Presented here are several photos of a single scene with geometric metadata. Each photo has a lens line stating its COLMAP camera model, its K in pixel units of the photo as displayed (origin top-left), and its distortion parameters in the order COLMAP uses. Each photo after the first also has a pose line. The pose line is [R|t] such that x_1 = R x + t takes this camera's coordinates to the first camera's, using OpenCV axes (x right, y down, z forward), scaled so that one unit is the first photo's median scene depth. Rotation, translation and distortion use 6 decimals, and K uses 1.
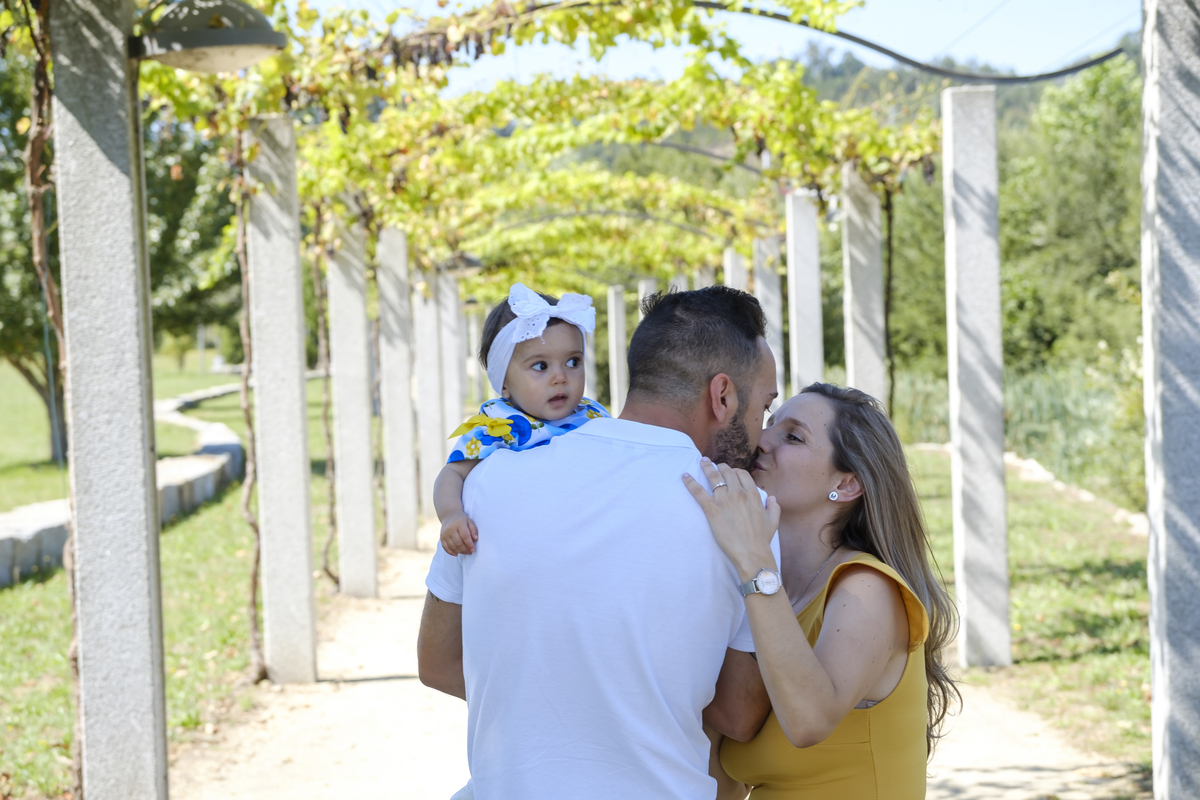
lens RADIAL K [[2567.8, 0, 600.0], [0, 2567.8, 400.0], [0, 0, 1]] dist [0.221932, -0.050598]
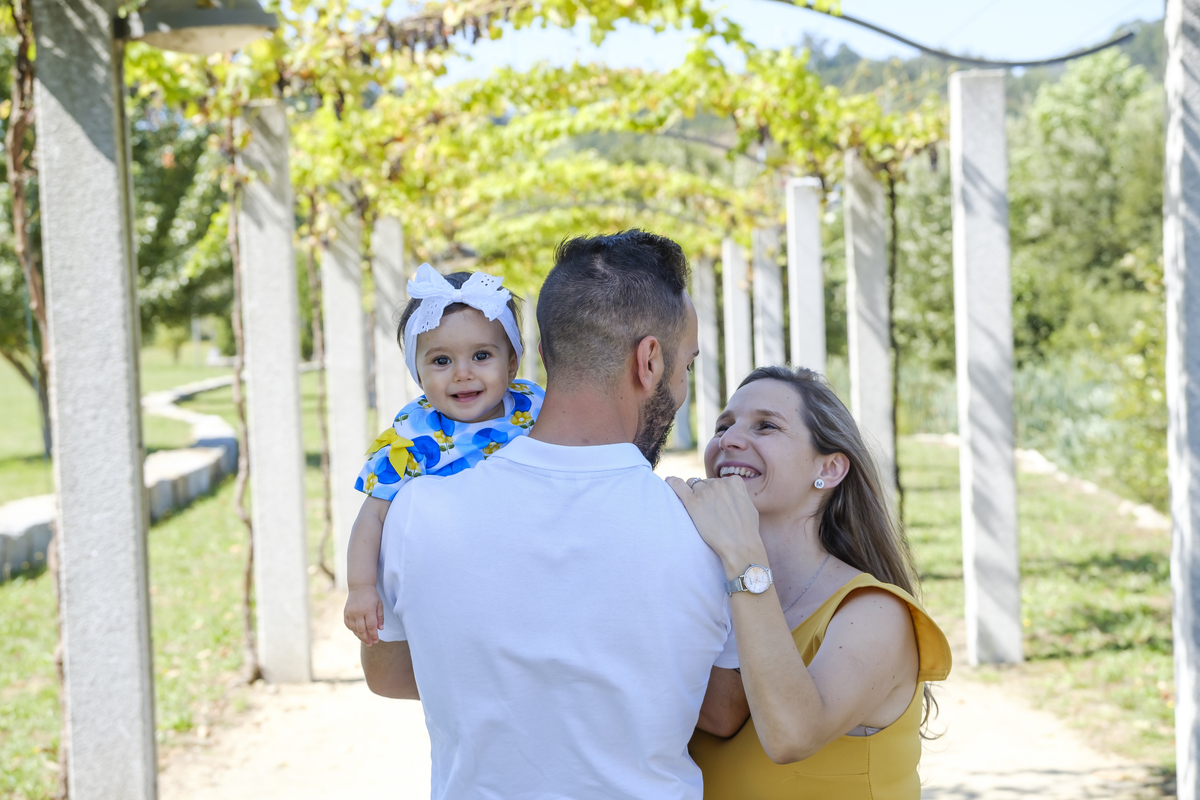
lens RADIAL K [[2567.8, 0, 600.0], [0, 2567.8, 400.0], [0, 0, 1]] dist [0.221932, -0.050598]
pose [[0.999995, -0.002754, 0.001540, -0.001979], [0.002749, 0.999991, 0.003248, -0.000398], [-0.001549, -0.003244, 0.999994, 0.022244]]
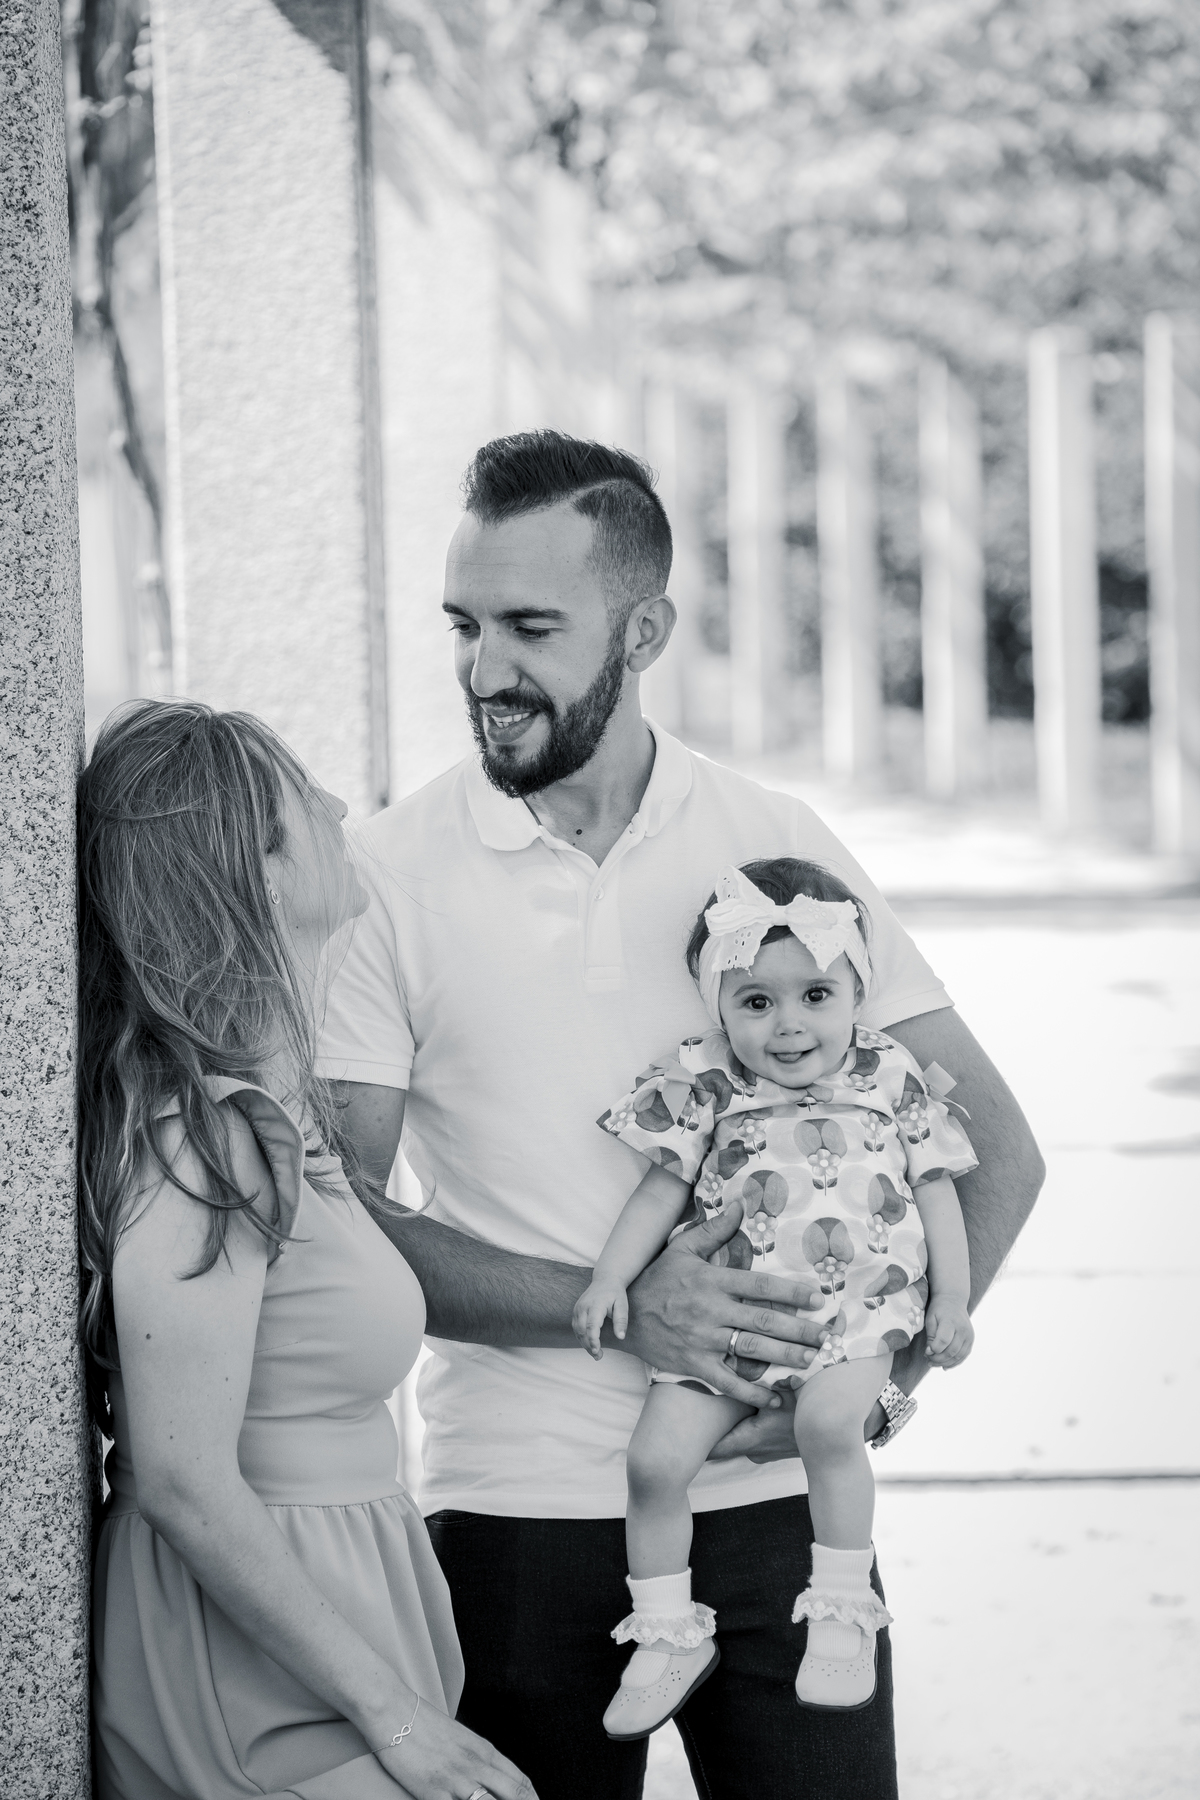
lens RADIAL K [[8619.6, 0, 600.0], [0, 8619.6, 900.0], [0, 0, 1]] dist [0.449021, 19.429943]
pose [[0.999369, 0.013532, -0.032826, -0.062470], [-0.012785, 0.999657, 0.022848, 0.002645], [0.033124, -0.022414, 0.999200, -0.163763]]
